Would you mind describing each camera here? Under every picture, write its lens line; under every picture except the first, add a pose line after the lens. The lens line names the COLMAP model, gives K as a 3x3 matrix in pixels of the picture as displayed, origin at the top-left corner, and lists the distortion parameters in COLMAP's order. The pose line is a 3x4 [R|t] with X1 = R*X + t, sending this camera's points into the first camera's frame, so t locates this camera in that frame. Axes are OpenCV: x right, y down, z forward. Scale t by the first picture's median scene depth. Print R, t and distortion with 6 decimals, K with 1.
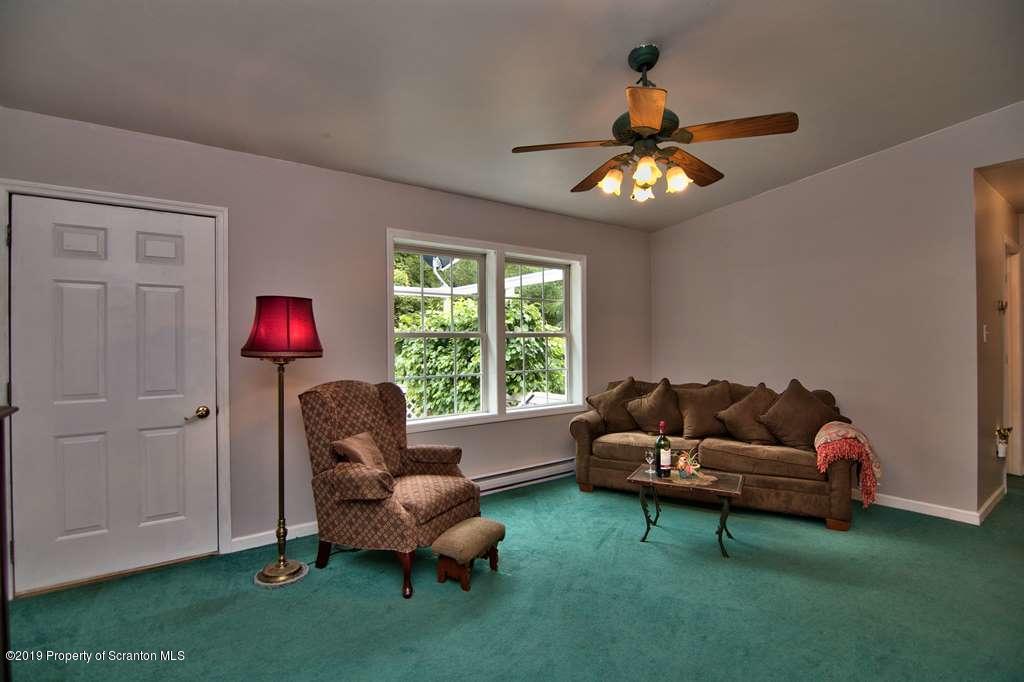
lens RADIAL K [[501.8, 0, 510.4], [0, 501.8, 341.9], [0, 0, 1]] dist [-0.013974, -0.007008]
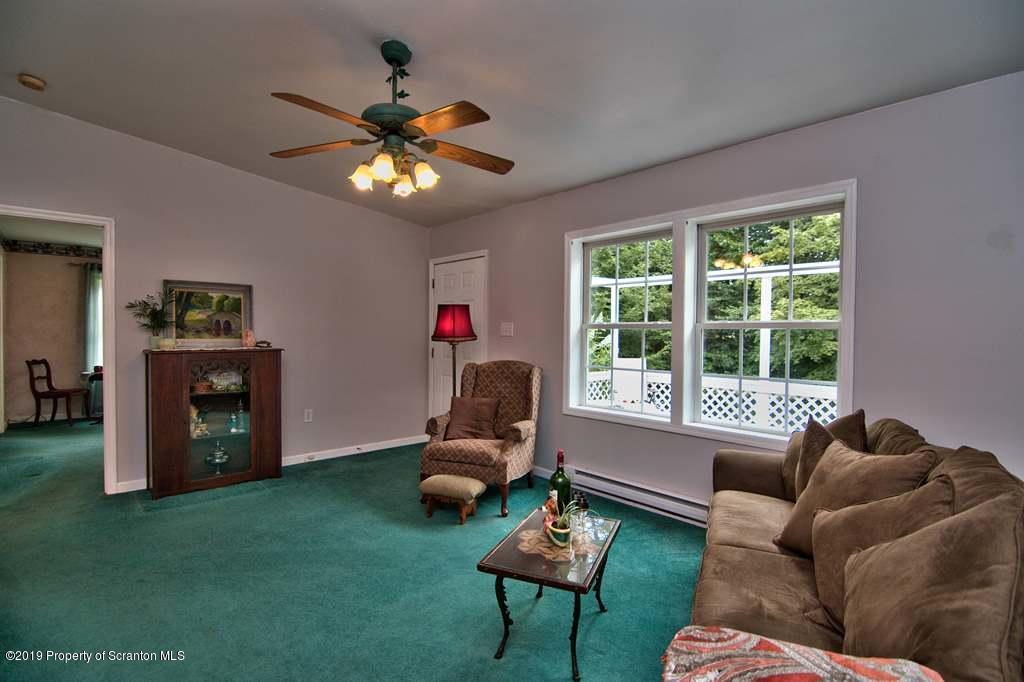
lens RADIAL K [[501.8, 0, 509.5], [0, 501.8, 343.5], [0, 0, 1]] dist [-0.013974, -0.007008]
pose [[0.061929, 0.028800, -0.997665, 1.015804], [-0.007995, 0.999566, 0.028358, -0.007356], [0.998049, 0.006221, 0.062132, 0.911839]]
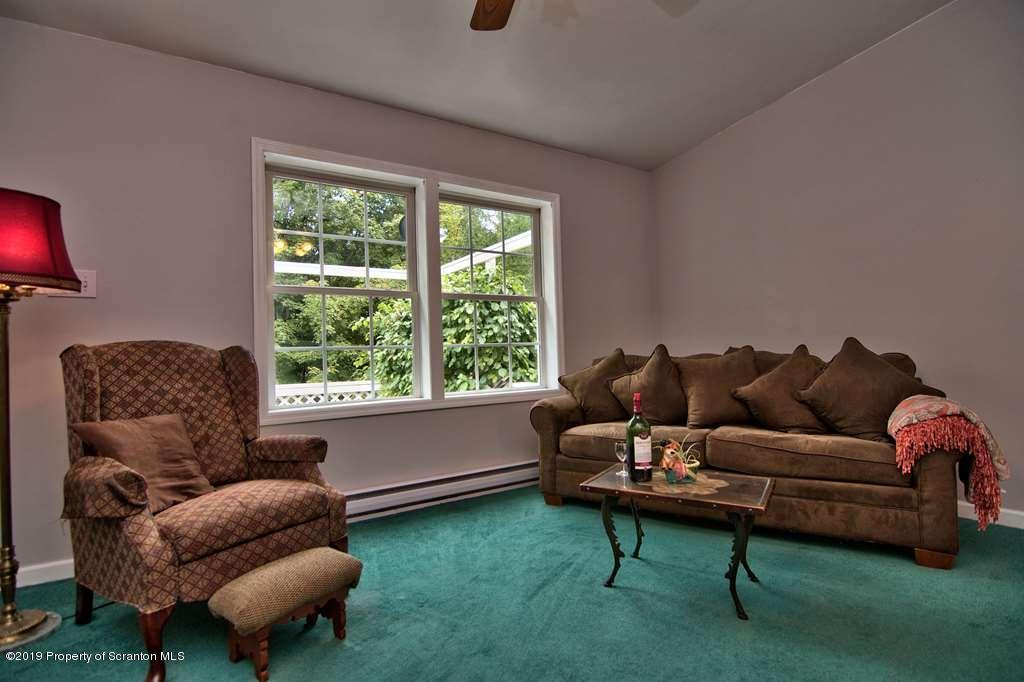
lens RADIAL K [[501.8, 0, 509.1], [0, 501.8, 341.4], [0, 0, 1]] dist [-0.013974, -0.007008]
pose [[0.996996, -0.025129, -0.073257, 0.192729], [0.023418, 0.999435, -0.024120, 0.105980], [0.073822, 0.022332, 0.997021, 0.361012]]
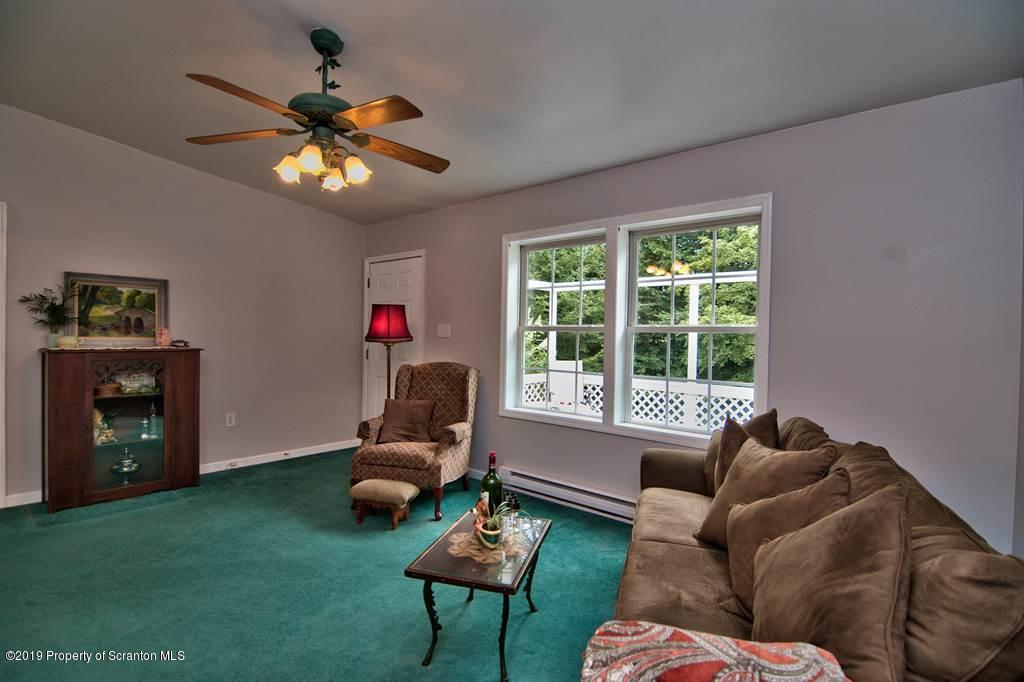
lens RADIAL K [[501.8, 0, 513.1], [0, 501.8, 344.0], [0, 0, 1]] dist [-0.013974, -0.007008]
pose [[0.184236, 0.025684, -0.982546, 1.013639], [-0.019463, 0.999558, 0.022479, -0.005200], [0.982689, 0.014982, 0.184655, 0.924902]]
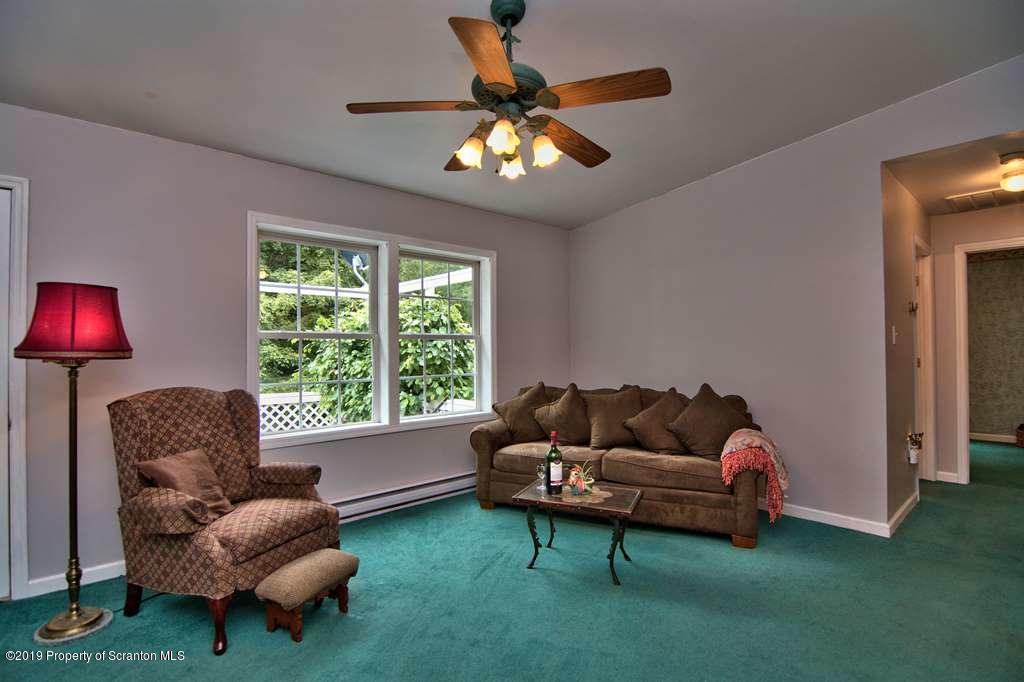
lens RADIAL K [[501.8, 0, 513.0], [0, 501.8, 340.9], [0, 0, 1]] dist [-0.013974, -0.007008]
pose [[0.995965, 0.002376, 0.089709, 0.152867], [-0.001039, 0.999888, -0.014948, 0.010849], [-0.089734, 0.014795, 0.995856, 0.115537]]
